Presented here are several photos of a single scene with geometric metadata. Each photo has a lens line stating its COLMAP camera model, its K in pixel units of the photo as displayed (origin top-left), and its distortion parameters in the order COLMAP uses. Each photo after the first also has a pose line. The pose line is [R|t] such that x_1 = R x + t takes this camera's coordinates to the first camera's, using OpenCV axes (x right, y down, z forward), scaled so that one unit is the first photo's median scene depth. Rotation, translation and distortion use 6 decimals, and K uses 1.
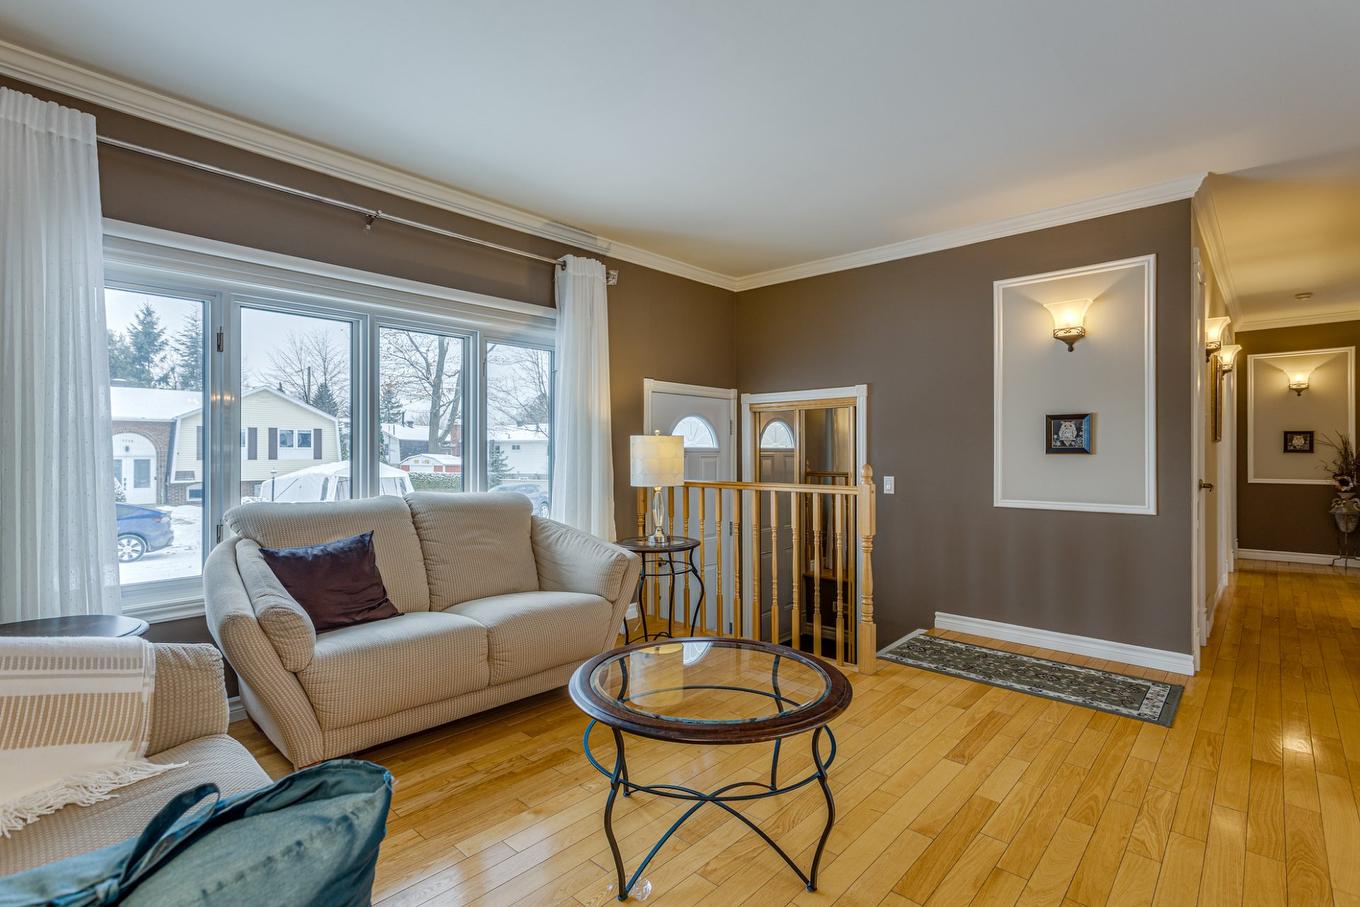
lens RADIAL K [[649.2, 0, 674.0], [0, 649.2, 458.2], [0, 0, 1]] dist [0.011262, -0.000309]
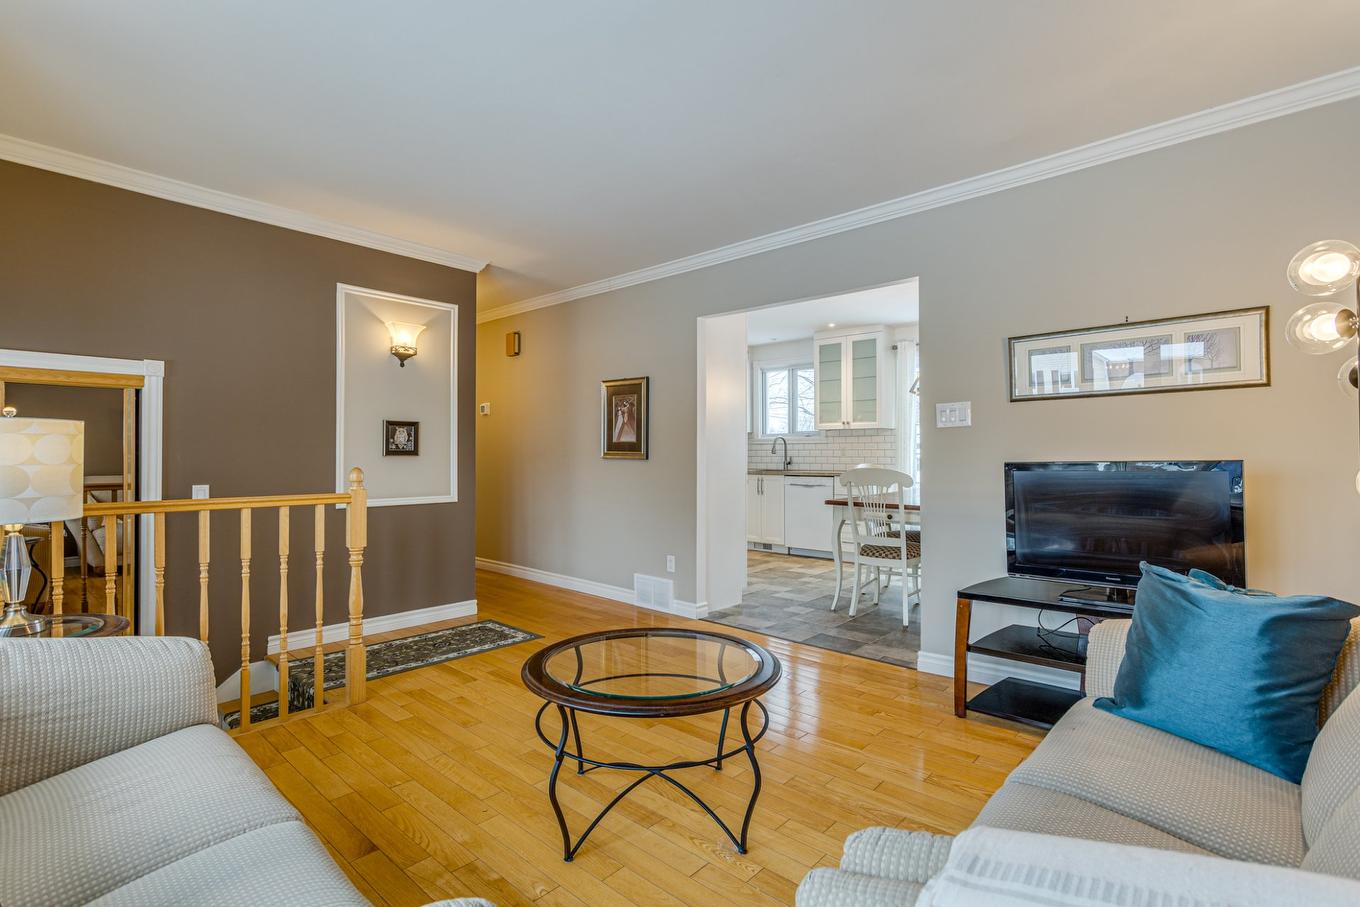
lens RADIAL K [[649.2, 0, 705.7], [0, 649.2, 455.1], [0, 0, 1]] dist [0.011262, -0.000309]
pose [[-0.042207, -0.001038, 0.999108, -0.596334], [0.003127, 0.999994, 0.001171, -0.007841], [-0.999104, 0.003173, -0.042204, 0.541662]]
